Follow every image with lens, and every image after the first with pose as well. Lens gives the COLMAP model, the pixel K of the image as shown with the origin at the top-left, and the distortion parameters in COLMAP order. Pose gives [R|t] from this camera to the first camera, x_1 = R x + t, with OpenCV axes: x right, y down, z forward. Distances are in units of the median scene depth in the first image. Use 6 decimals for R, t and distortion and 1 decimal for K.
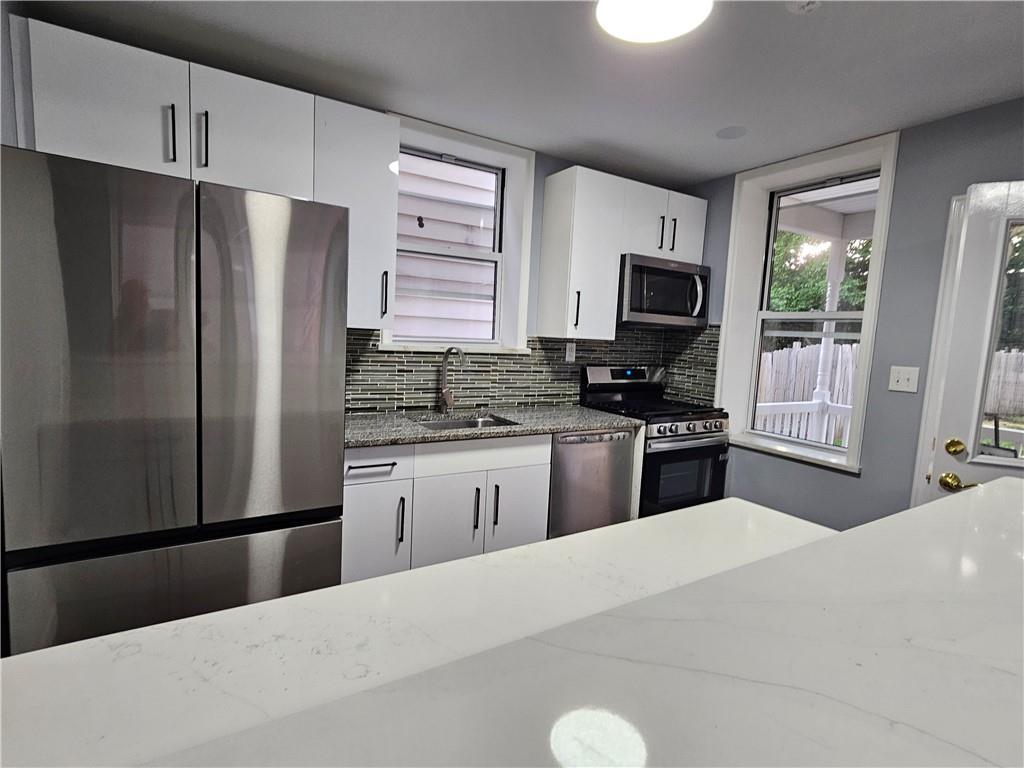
lens RADIAL K [[510.1, 0, 513.1], [0, 510.1, 380.0], [0, 0, 1]] dist [-0.005111, 0.003186]
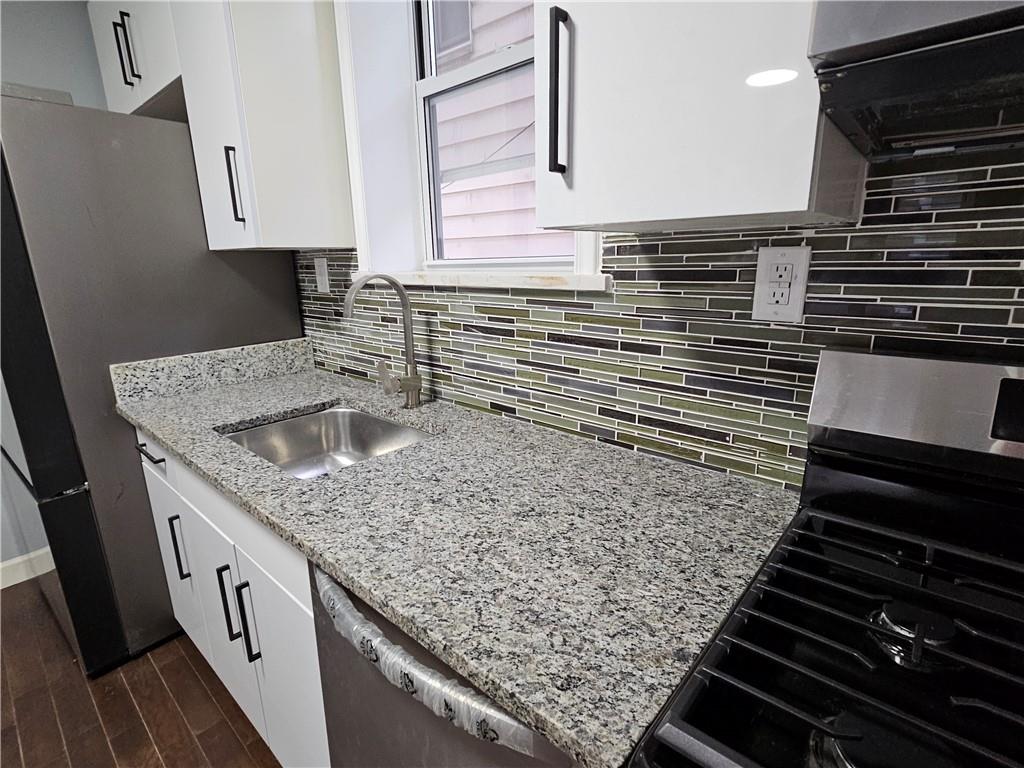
lens RADIAL K [[510.1, 0, 513.1], [0, 510.1, 388.8], [0, 0, 1]] dist [-0.005111, 0.003186]
pose [[0.298485, 0.173277, -0.938553, 0.342130], [-0.070394, 0.984700, 0.159410, -0.037466], [0.951815, 0.018487, 0.306116, 0.854362]]
